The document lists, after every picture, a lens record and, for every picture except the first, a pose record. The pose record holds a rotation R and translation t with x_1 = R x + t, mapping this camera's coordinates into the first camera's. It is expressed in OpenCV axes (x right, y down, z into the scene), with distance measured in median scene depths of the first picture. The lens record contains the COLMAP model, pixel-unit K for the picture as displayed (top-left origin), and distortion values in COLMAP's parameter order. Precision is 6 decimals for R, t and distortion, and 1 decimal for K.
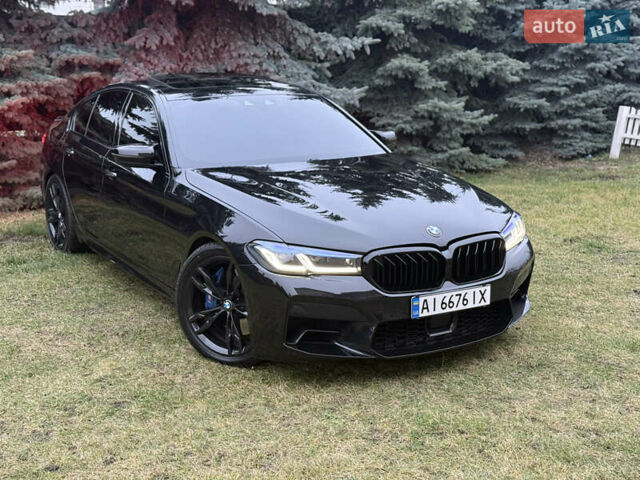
lens RADIAL K [[890.5, 0, 322.5], [0, 890.5, 240.8], [0, 0, 1]] dist [0.167587, -0.239250]
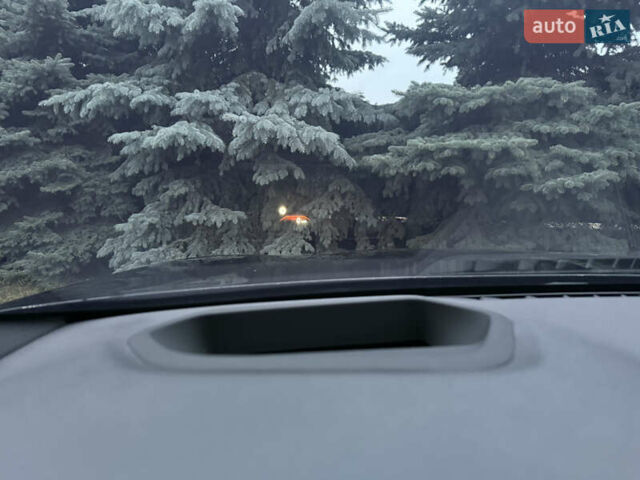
lens RADIAL K [[434.8, 0, 319.3], [0, 434.8, 250.2], [0, 0, 1]] dist [0.045573, -0.064872]
pose [[0.652938, 0.134770, -0.745325, -0.197282], [-0.172119, 0.984699, 0.027269, -0.065087], [0.737596, 0.110479, 0.666143, 0.560887]]
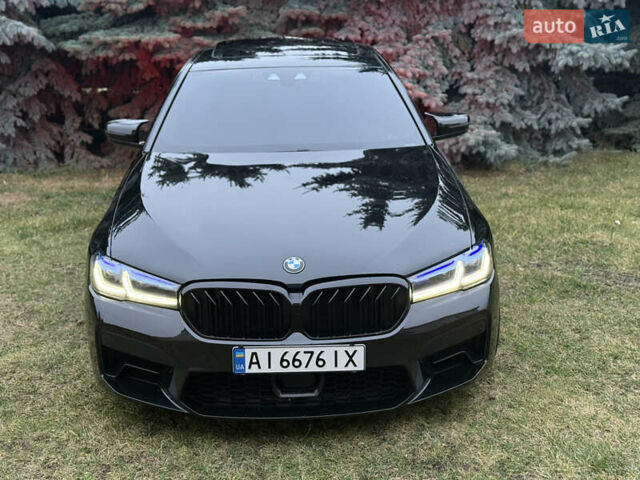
lens RADIAL K [[886.4, 0, 319.9], [0, 886.4, 240.8], [0, 0, 1]] dist [0.186796, -0.336916]
pose [[0.872293, 0.120366, -0.473938, 0.222947], [-0.087884, 0.992039, 0.090195, -0.045398], [0.481021, -0.037025, 0.875927, 0.149177]]
